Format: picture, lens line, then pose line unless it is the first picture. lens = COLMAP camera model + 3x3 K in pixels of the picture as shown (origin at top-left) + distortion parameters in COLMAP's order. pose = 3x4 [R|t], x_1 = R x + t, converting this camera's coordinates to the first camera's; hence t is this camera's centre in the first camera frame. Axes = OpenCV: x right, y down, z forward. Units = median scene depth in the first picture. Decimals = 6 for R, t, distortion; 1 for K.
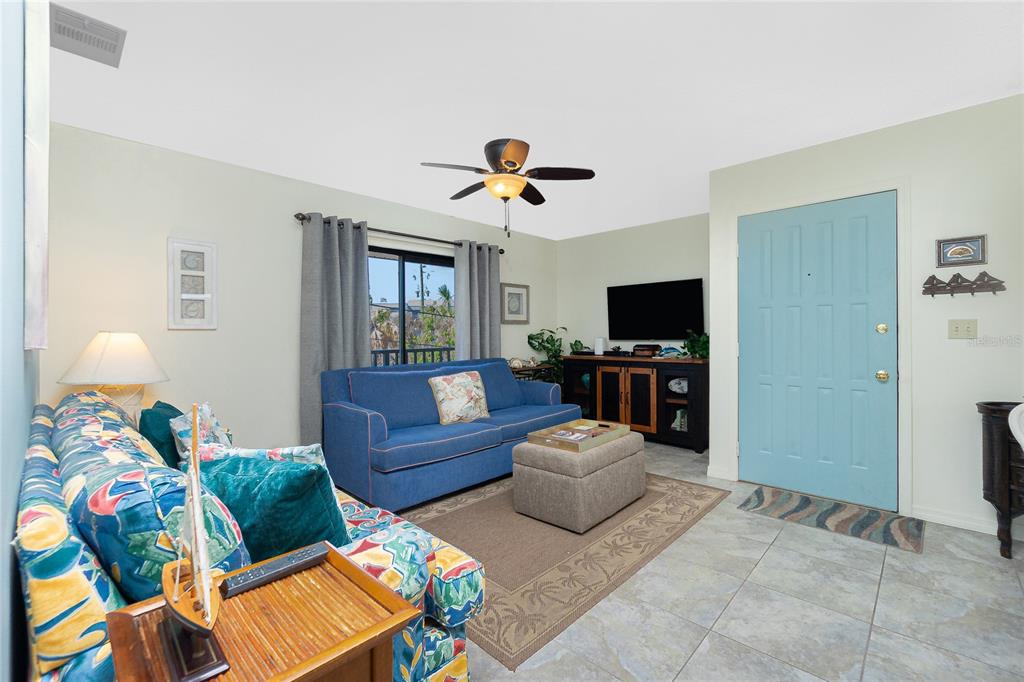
lens RADIAL K [[440.5, 0, 516.7], [0, 440.5, 335.6], [0, 0, 1]] dist [0.001403, 0.000213]
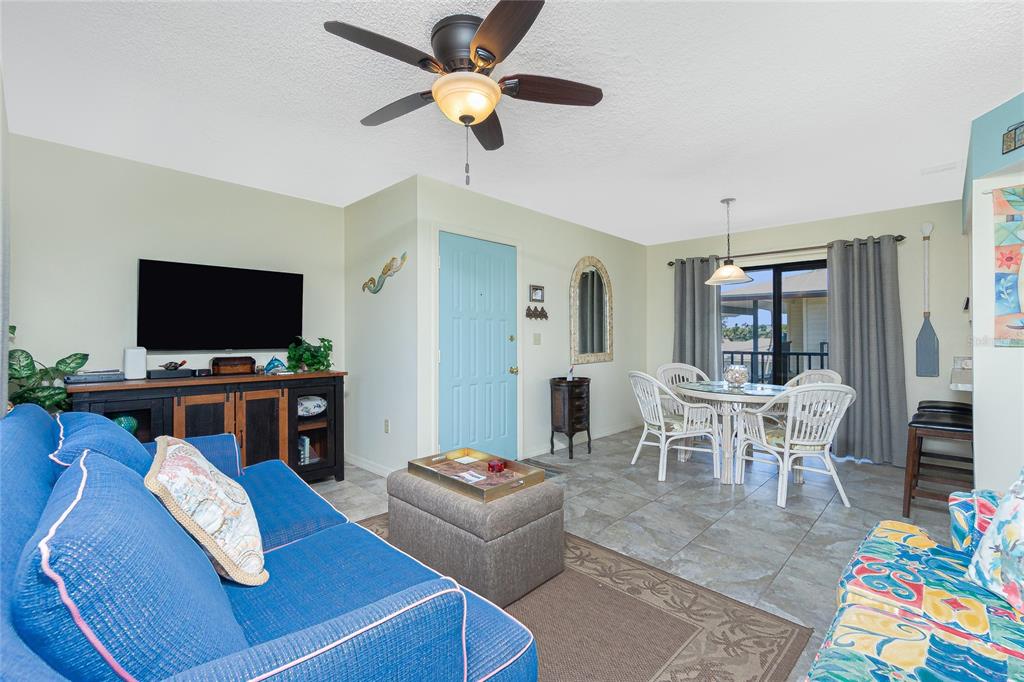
lens RADIAL K [[440.5, 0, 516.7], [0, 440.5, 335.6], [0, 0, 1]] dist [0.001403, 0.000213]
pose [[0.037567, 0.017449, 0.999142, -0.494580], [0.004915, 0.999832, -0.017646, 0.001397], [-0.999282, 0.005573, 0.037475, 0.708579]]
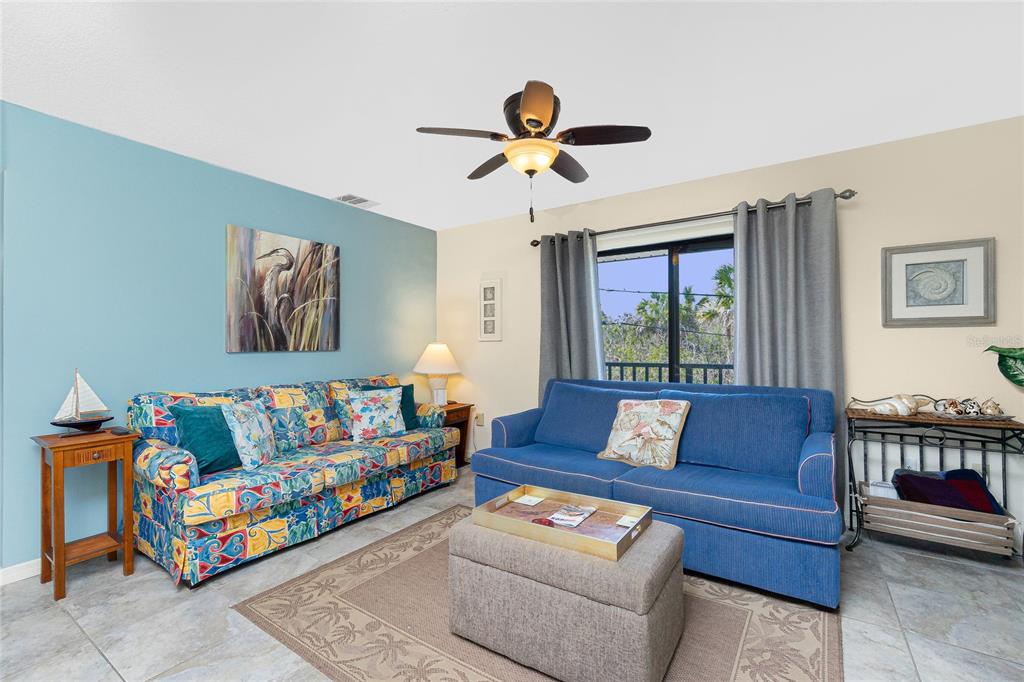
lens RADIAL K [[450.7, 0, 512.0], [0, 450.7, 341.0], [0, 0, 1]] dist [-0.012813, -0.000056]
pose [[0.163970, -0.000345, -0.986465, 0.584073], [-0.002026, 0.999998, -0.000686, -0.010646], [0.986463, 0.002111, 0.163969, 0.655500]]
